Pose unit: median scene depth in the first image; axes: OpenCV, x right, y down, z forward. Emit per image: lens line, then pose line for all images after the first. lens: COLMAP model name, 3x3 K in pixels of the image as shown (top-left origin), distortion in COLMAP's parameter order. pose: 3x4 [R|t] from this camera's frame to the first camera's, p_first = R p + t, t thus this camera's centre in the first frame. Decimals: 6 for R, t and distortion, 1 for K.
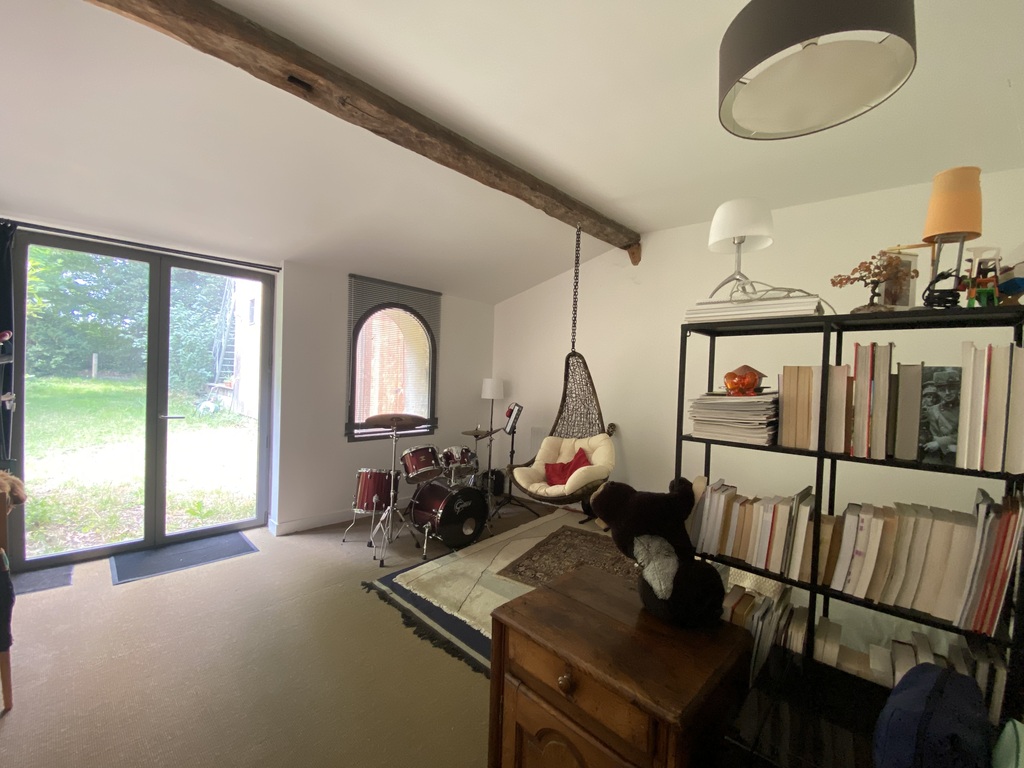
lens RADIAL K [[414.7, 0, 511.7], [0, 414.7, 387.6], [0, 0, 1]] dist [0.025491, -0.022081]
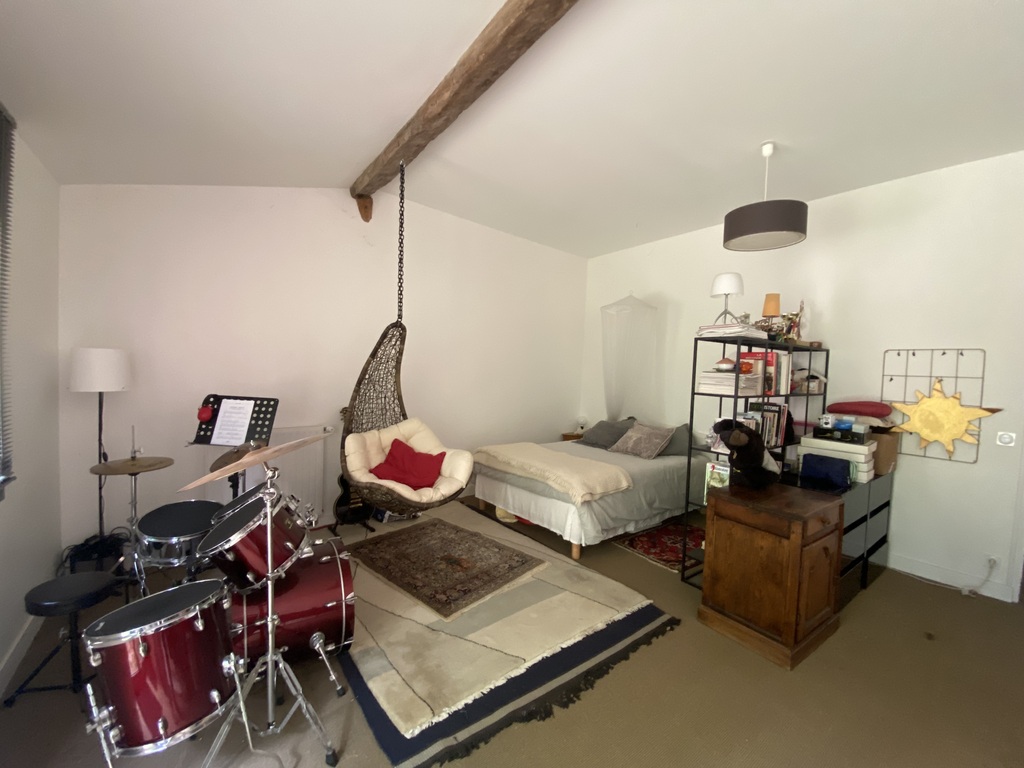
lens RADIAL K [[414.7, 0, 511.7], [0, 414.7, 387.6], [0, 0, 1]] dist [0.025491, -0.022081]
pose [[0.176897, -0.079448, 0.981017, -0.798385], [-0.006209, 0.996627, 0.081832, -0.036094], [-0.984210, -0.020567, 0.175807, 0.830623]]
